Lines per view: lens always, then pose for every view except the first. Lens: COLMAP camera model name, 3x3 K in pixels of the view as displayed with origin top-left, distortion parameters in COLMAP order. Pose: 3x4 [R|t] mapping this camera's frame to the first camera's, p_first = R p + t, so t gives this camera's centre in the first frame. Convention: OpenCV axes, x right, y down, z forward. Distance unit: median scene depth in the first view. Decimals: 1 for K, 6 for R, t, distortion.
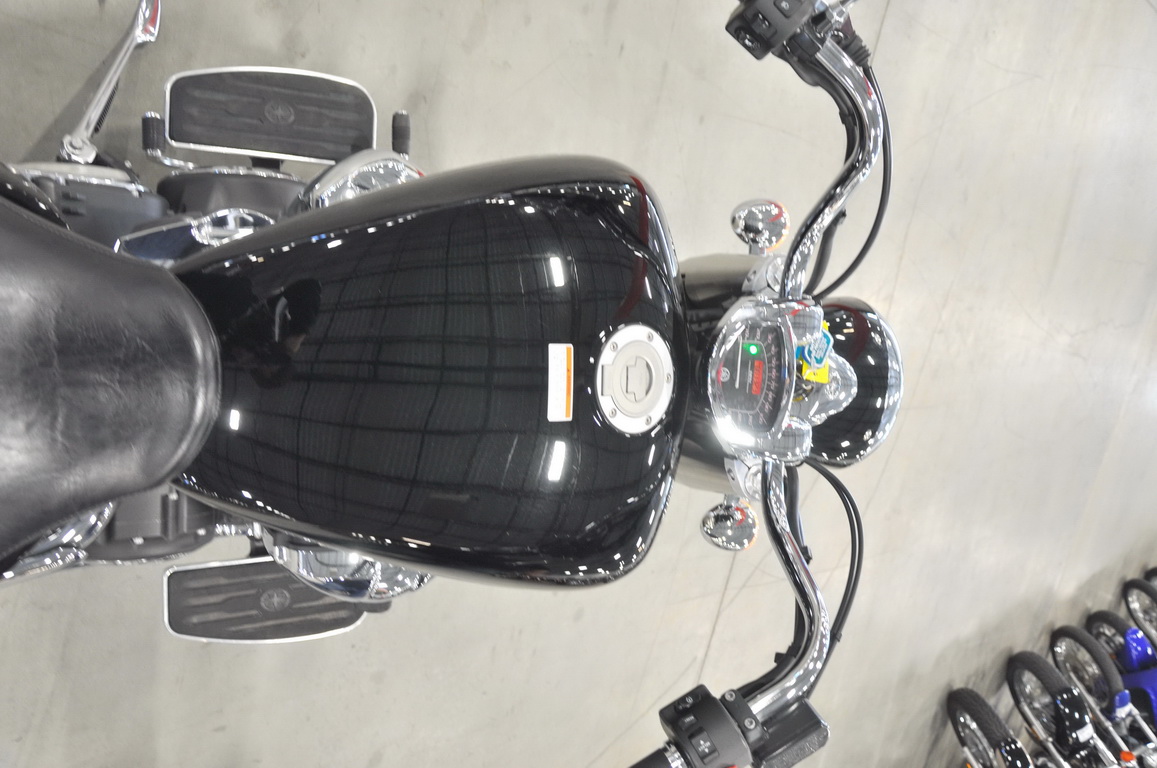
lens RADIAL K [[1015.5, 0, 573.8], [0, 1015.5, 387.8], [0, 0, 1]] dist [-0.154942, 0.222375]
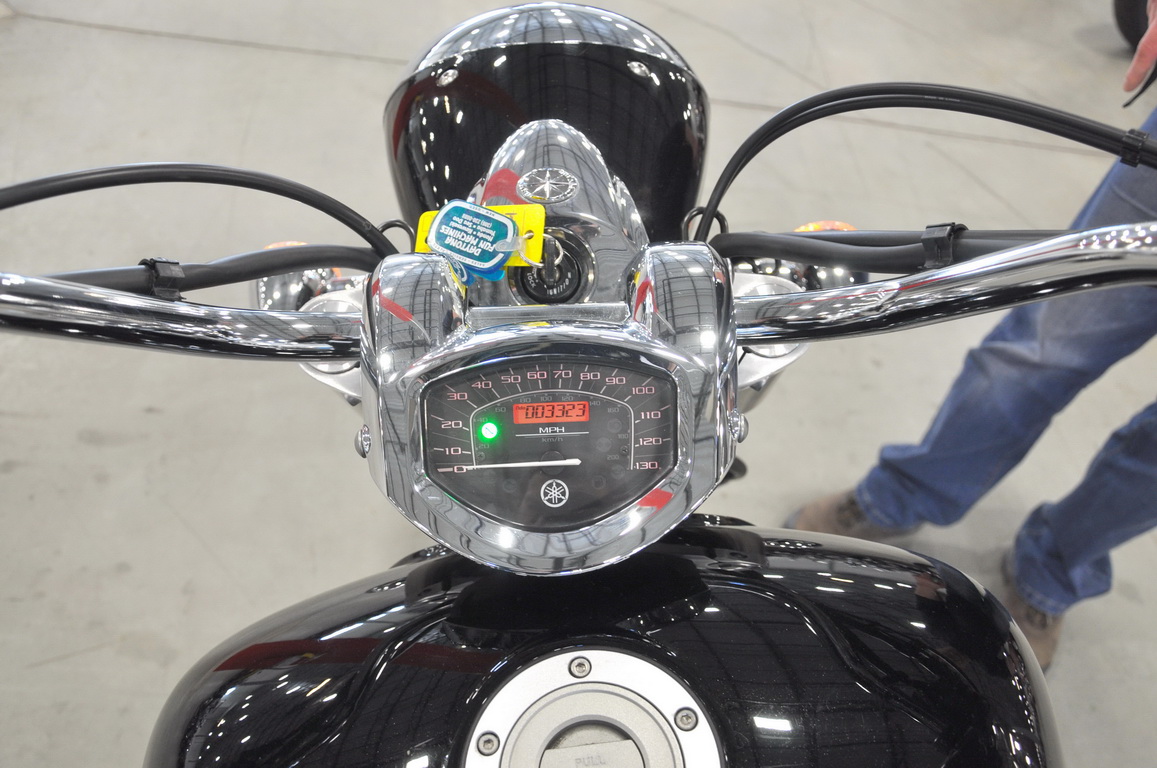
lens RADIAL K [[1003.9, 0, 573.3], [0, 1003.9, 386.3], [0, 0, 1]] dist [-0.134332, 0.202621]
pose [[-0.141684, -0.986751, -0.079050, 0.205035], [0.989505, -0.138884, -0.039889, 0.016098], [0.028382, -0.083872, 0.996072, 0.530179]]
